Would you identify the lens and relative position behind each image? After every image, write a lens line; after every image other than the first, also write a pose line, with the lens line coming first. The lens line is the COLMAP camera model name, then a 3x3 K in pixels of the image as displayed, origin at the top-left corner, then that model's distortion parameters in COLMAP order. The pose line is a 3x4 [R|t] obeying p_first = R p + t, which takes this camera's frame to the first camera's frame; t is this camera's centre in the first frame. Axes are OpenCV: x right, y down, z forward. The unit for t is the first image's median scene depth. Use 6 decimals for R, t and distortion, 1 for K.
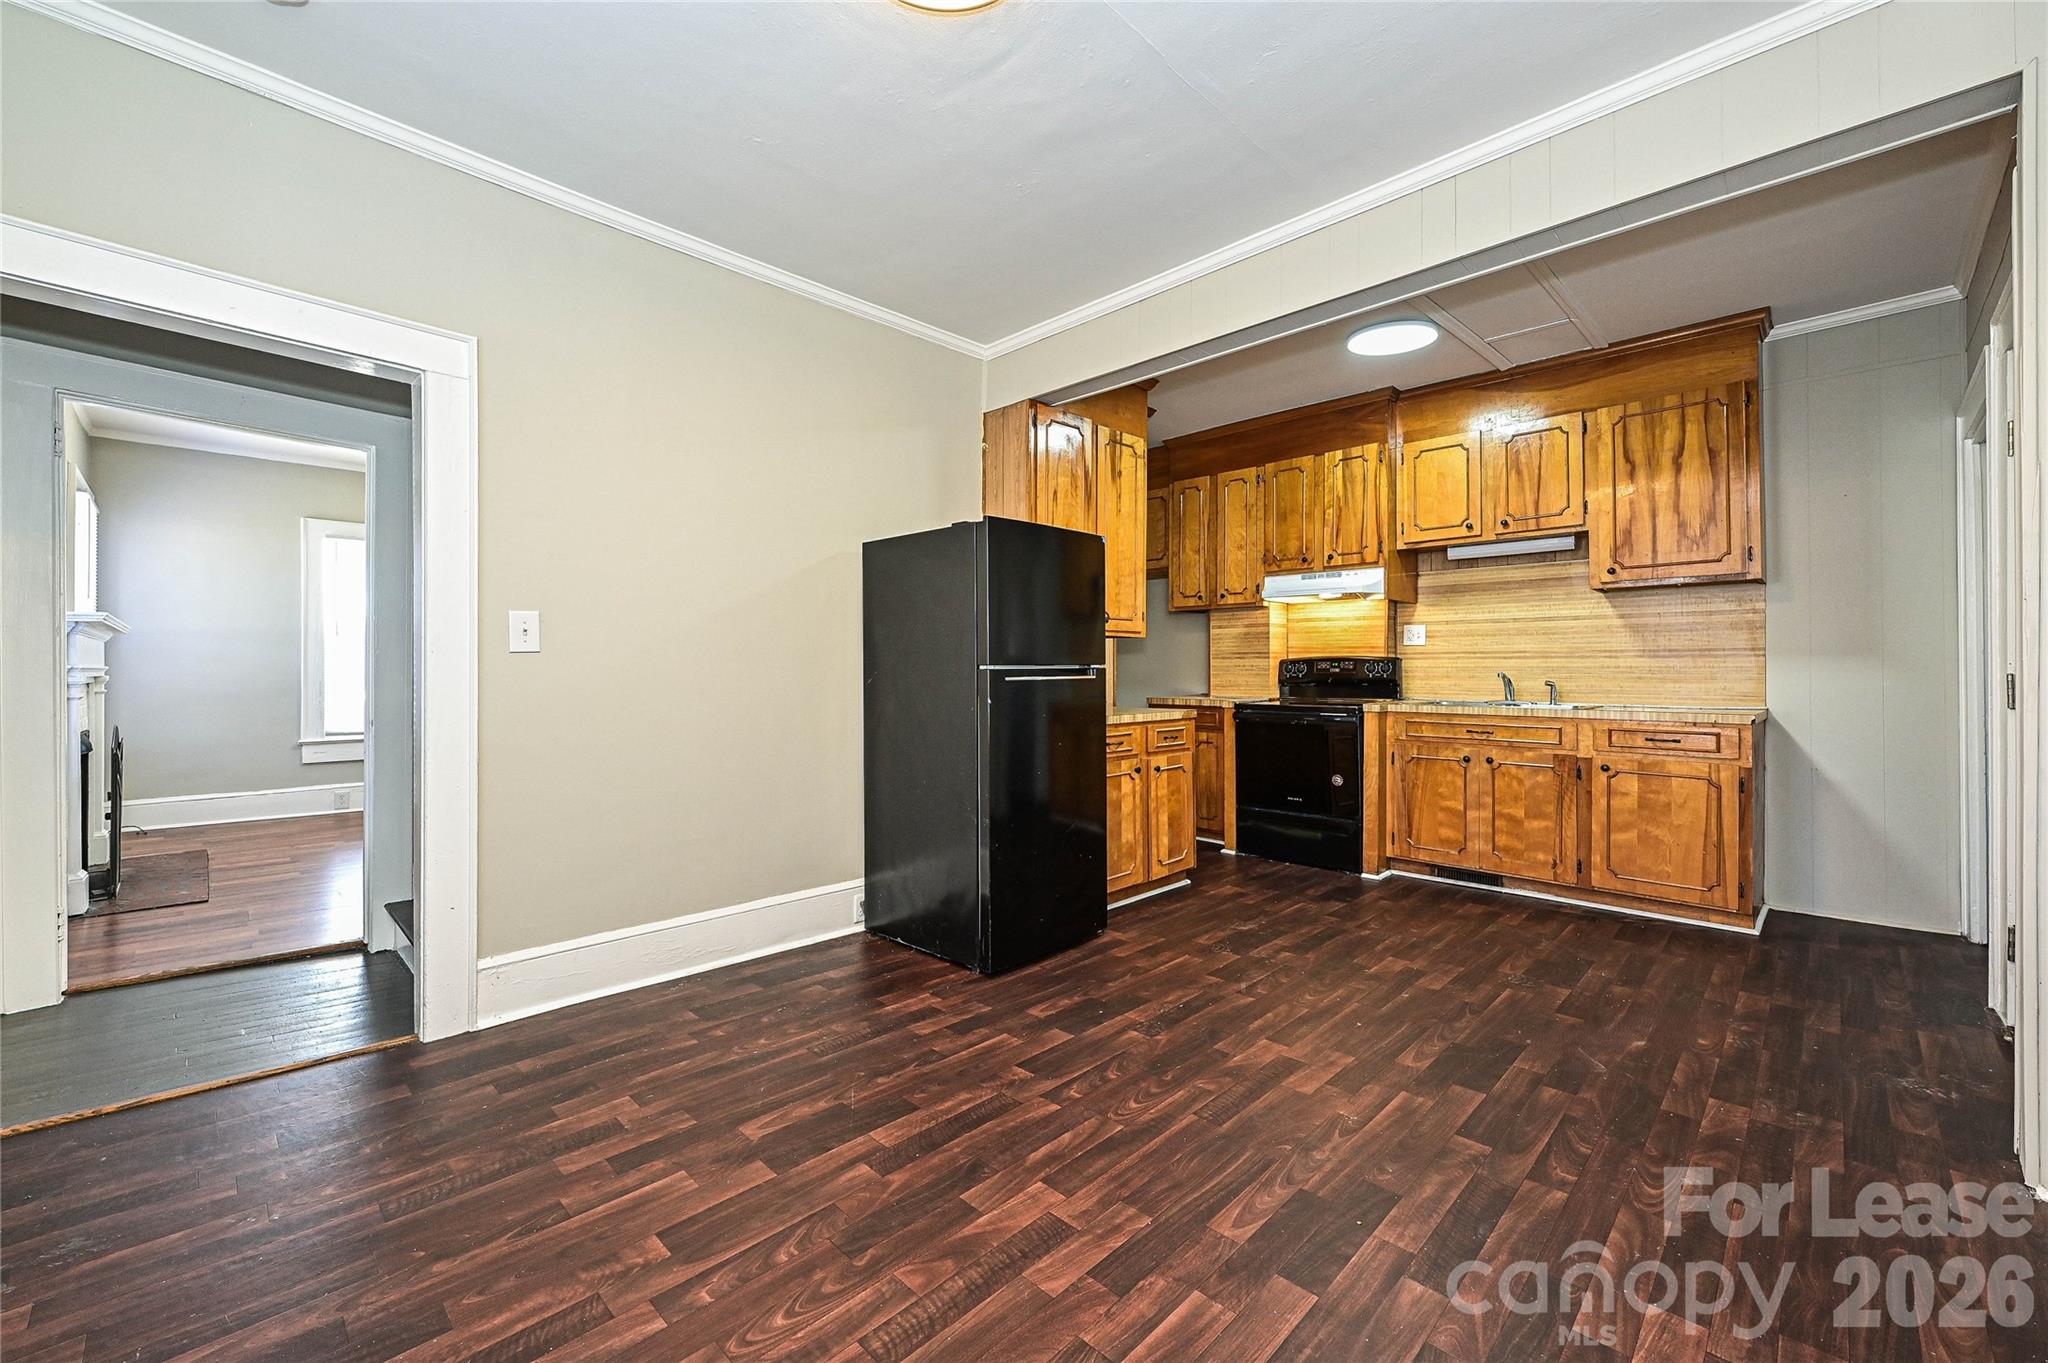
lens RADIAL K [[829.2, 0, 1019.0], [0, 829.2, 660.2], [0, 0, 1]] dist [-0.000843, -0.000534]
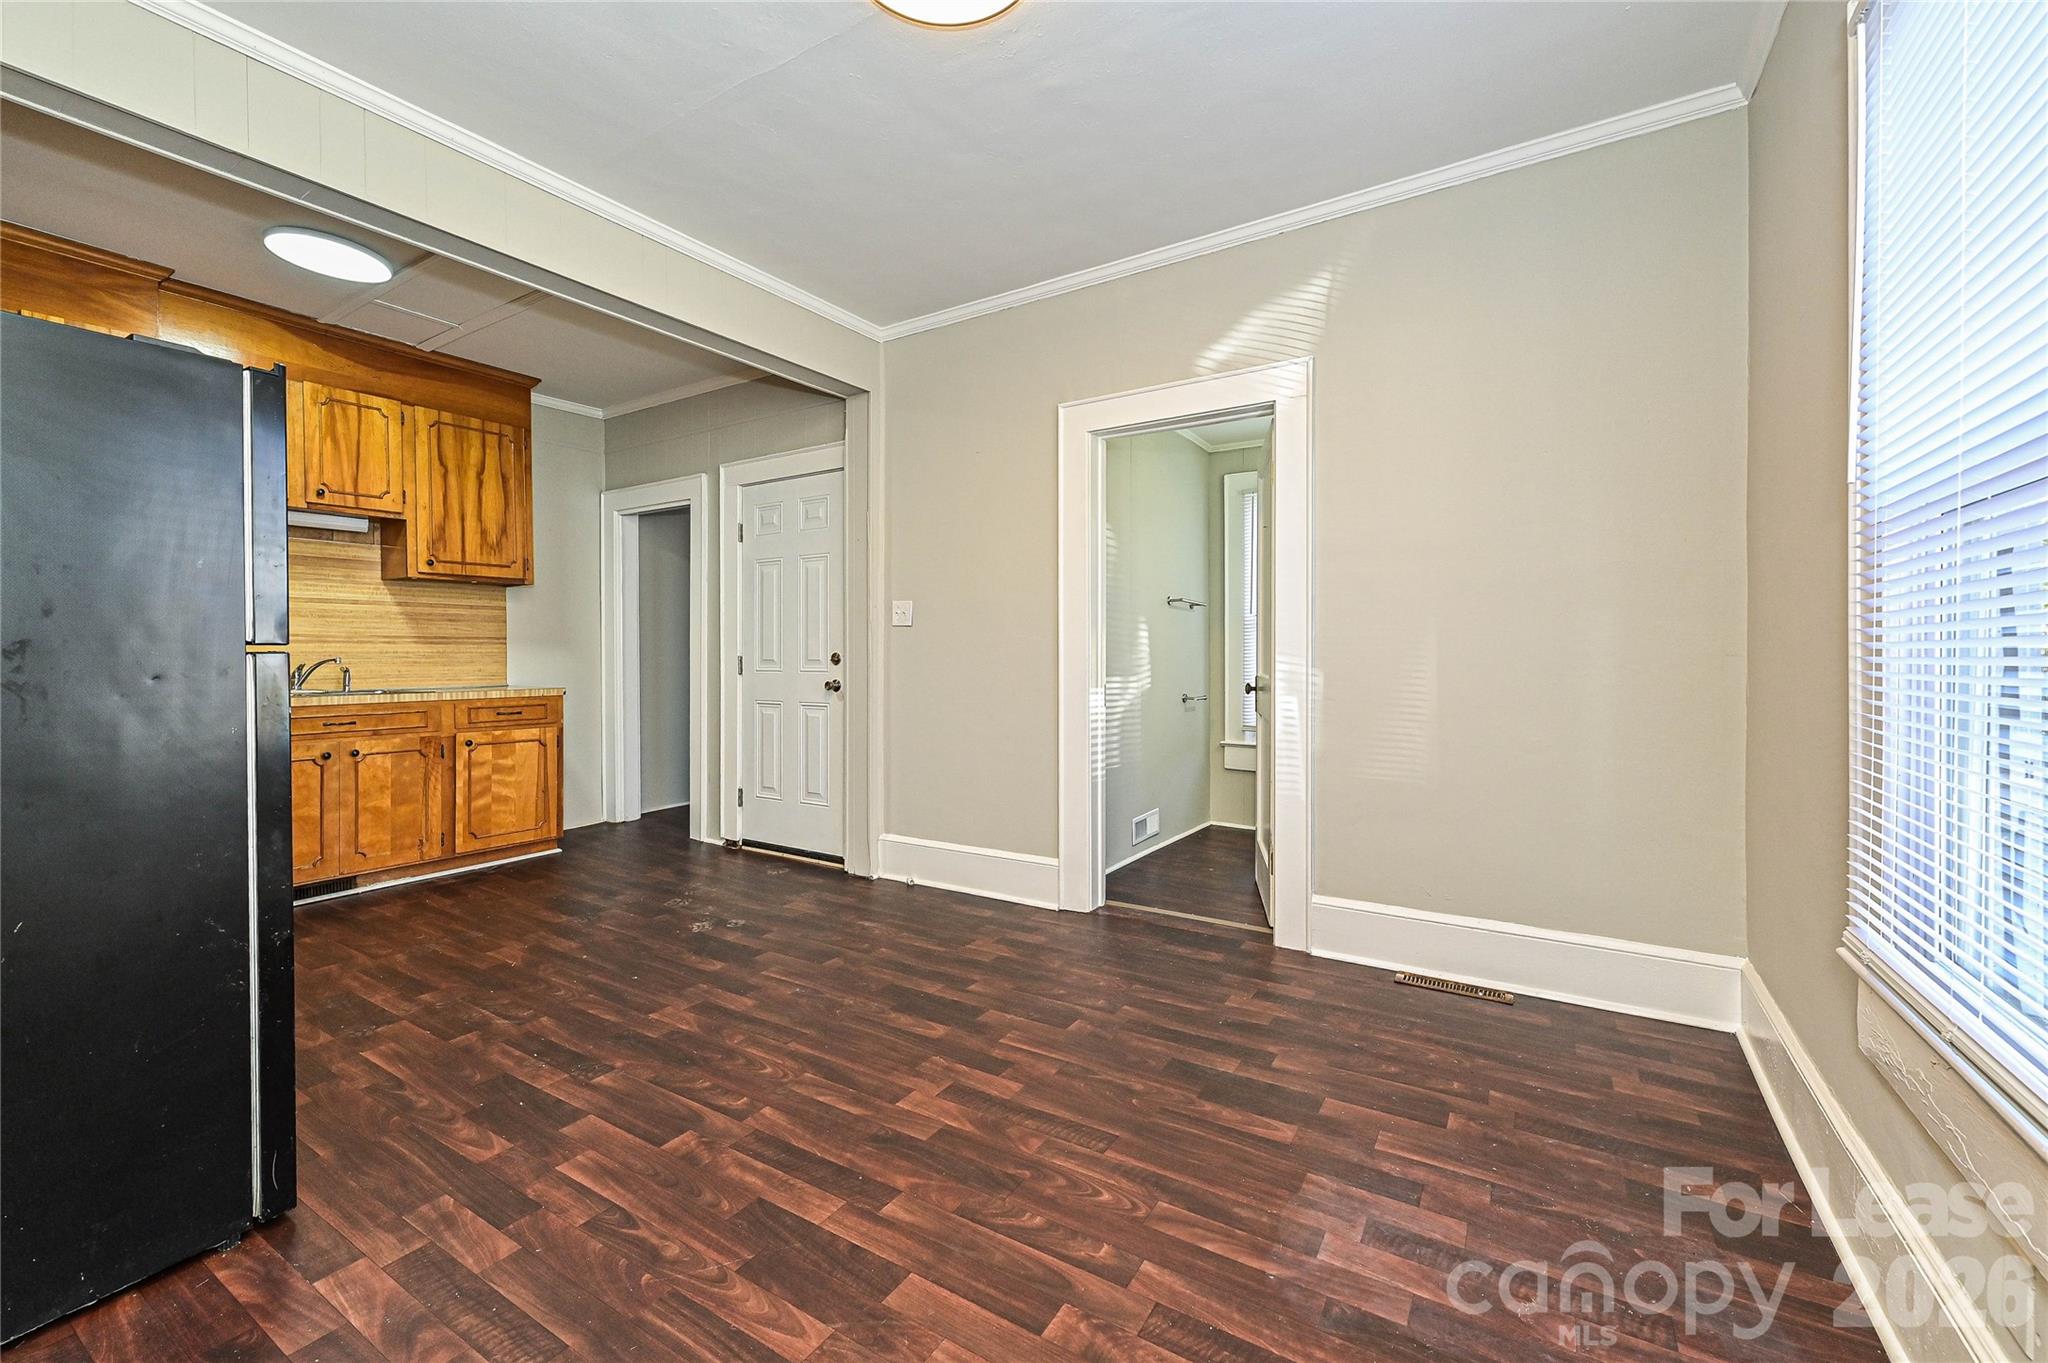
lens RADIAL K [[829.2, 0, 1019.9], [0, 829.2, 664.2], [0, 0, 1]] dist [-0.000843, -0.000534]
pose [[-0.221178, -0.012003, 0.975160, -0.518581], [-0.009013, 0.999907, 0.010263, 0.006006], [-0.975192, -0.006519, -0.221266, 0.507676]]
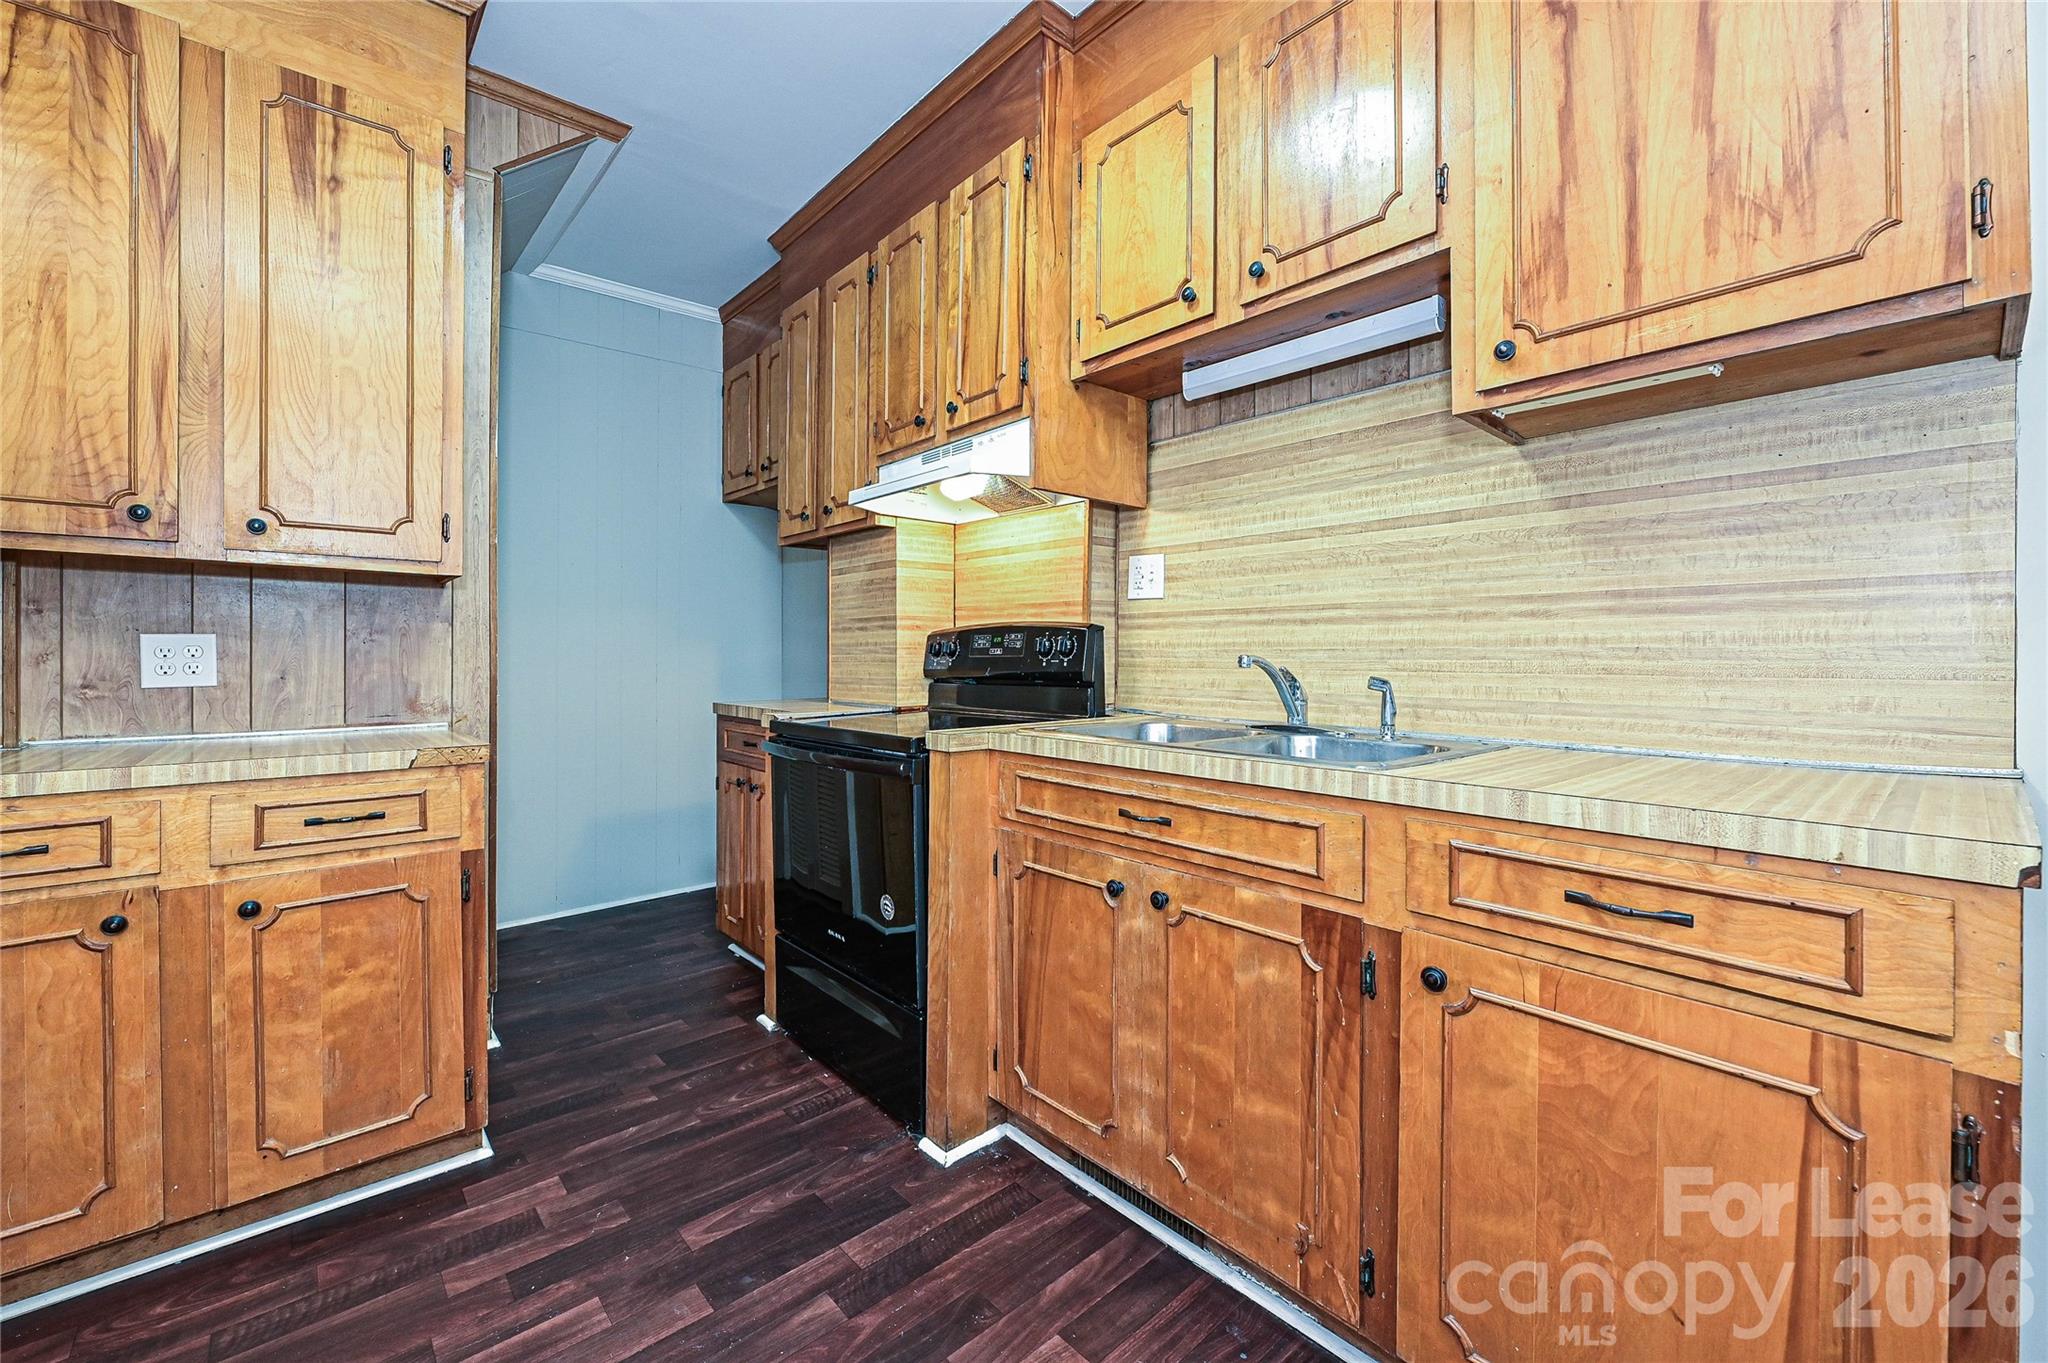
lens RADIAL K [[829.2, 0, 1020.0], [0, 829.2, 653.5], [0, 0, 1]] dist [-0.000843, -0.000534]
pose [[0.997605, 0.001512, -0.069155, 0.559685], [-0.001119, 0.999983, 0.005720, 0.013260], [0.069163, -0.005629, 0.997590, 0.672559]]
